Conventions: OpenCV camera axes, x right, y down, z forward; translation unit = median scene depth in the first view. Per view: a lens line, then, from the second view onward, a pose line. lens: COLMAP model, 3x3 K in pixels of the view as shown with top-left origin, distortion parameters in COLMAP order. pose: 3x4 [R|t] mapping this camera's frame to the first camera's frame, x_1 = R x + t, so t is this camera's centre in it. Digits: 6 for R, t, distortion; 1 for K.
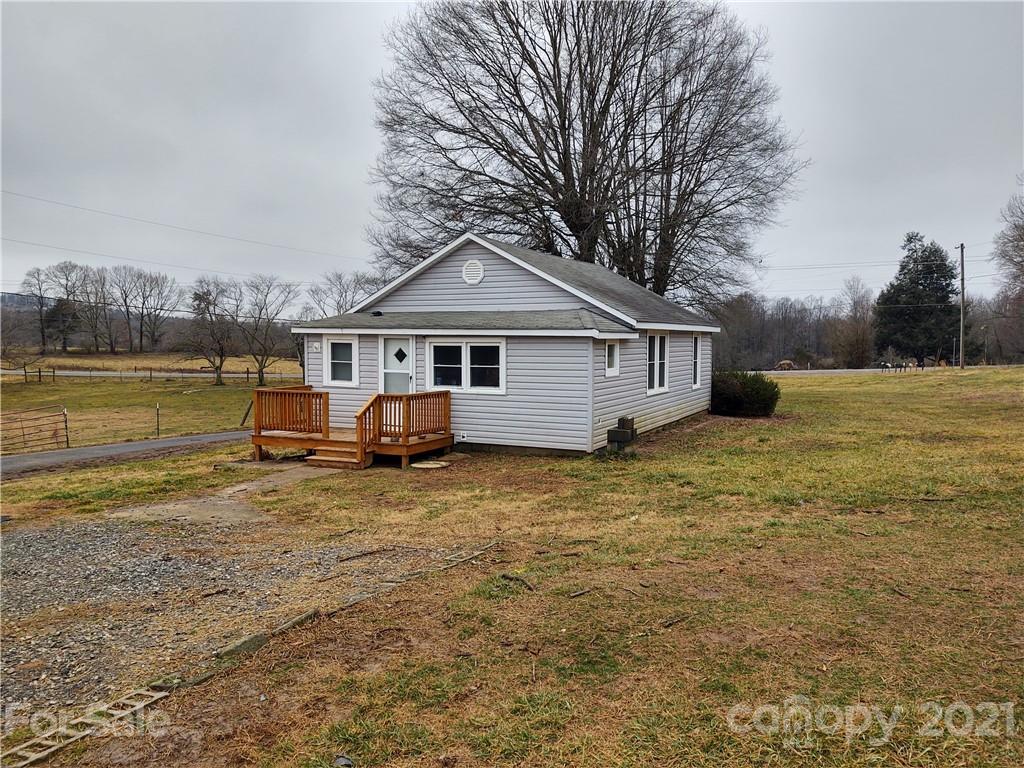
lens RADIAL K [[758.0, 0, 523.2], [0, 758.0, 380.0], [0, 0, 1]] dist [0.029130, -0.052889]
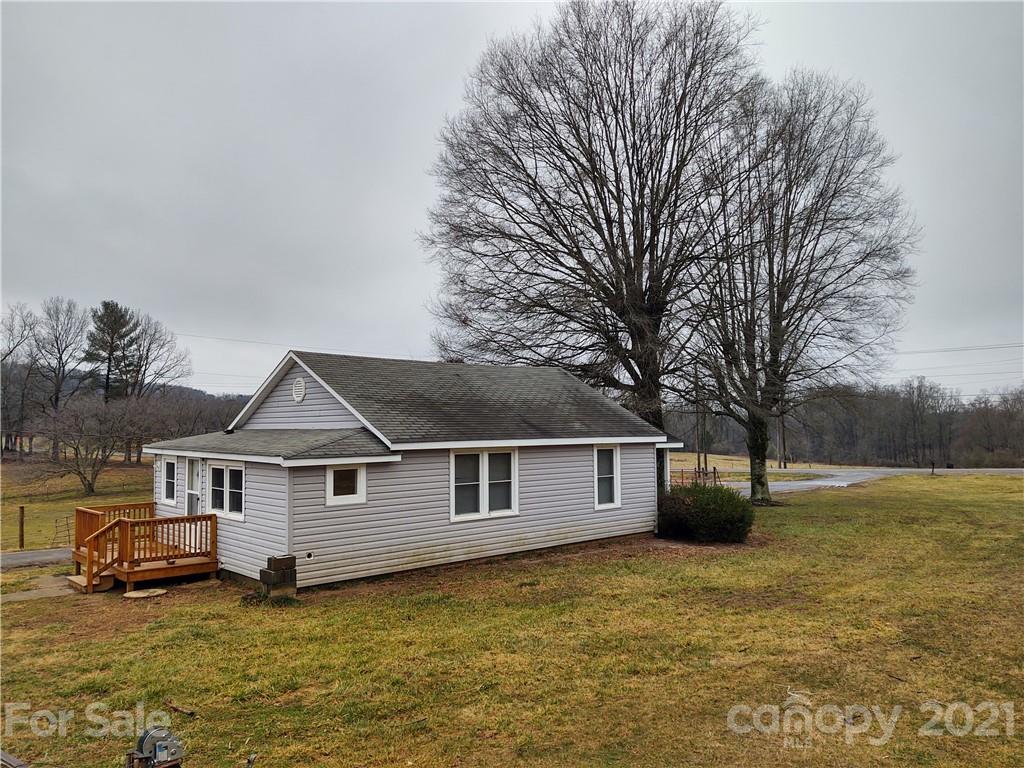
lens RADIAL K [[758.0, 0, 519.3], [0, 758.0, 382.0], [0, 0, 1]] dist [0.029130, -0.052889]
pose [[0.929300, -0.033025, -0.367847, 0.535565], [-0.008423, 0.993840, -0.110503, -0.042734], [0.369231, 0.105789, 0.923297, 0.179026]]
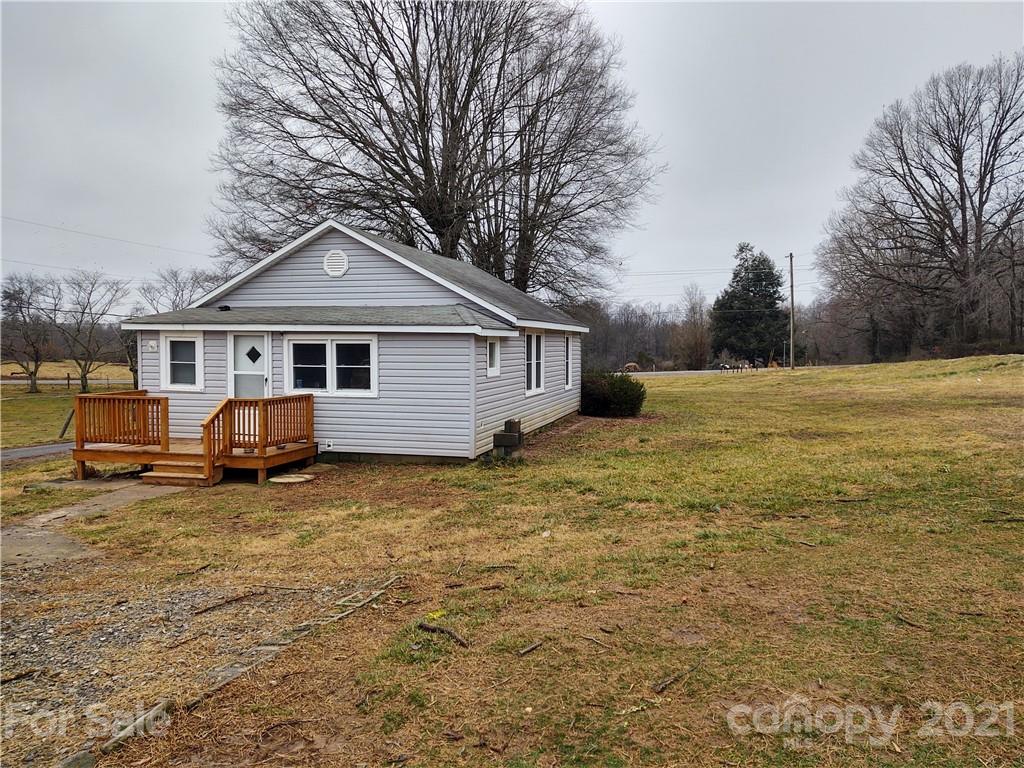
lens RADIAL K [[758.0, 0, 514.4], [0, 758.0, 377.2], [0, 0, 1]] dist [0.029130, -0.052889]
pose [[0.983334, -0.008101, 0.181628, -0.021336], [0.009615, 0.999926, -0.007458, 0.002725], [-0.181554, 0.009080, 0.983339, 0.063142]]
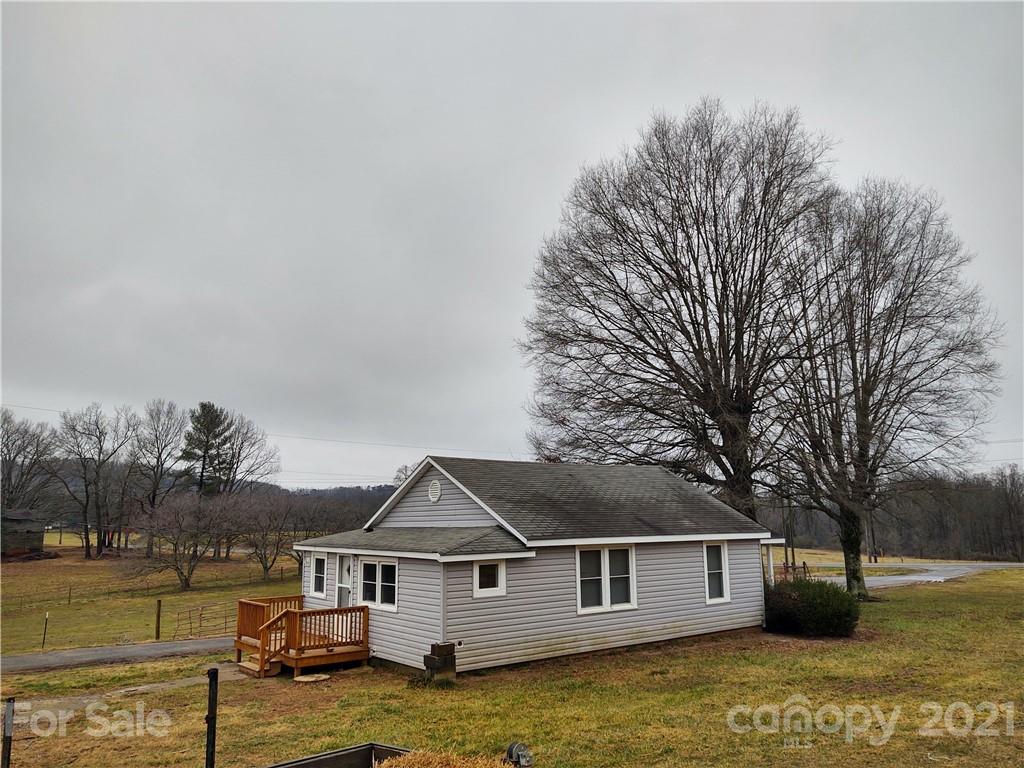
lens RADIAL K [[758.0, 0, 529.5], [0, 758.0, 385.4], [0, 0, 1]] dist [0.029130, -0.052889]
pose [[0.897324, -0.092950, -0.431474, 0.518694], [-0.007035, 0.974438, -0.224548, -0.043370], [0.441316, 0.204527, 0.873732, 0.061533]]
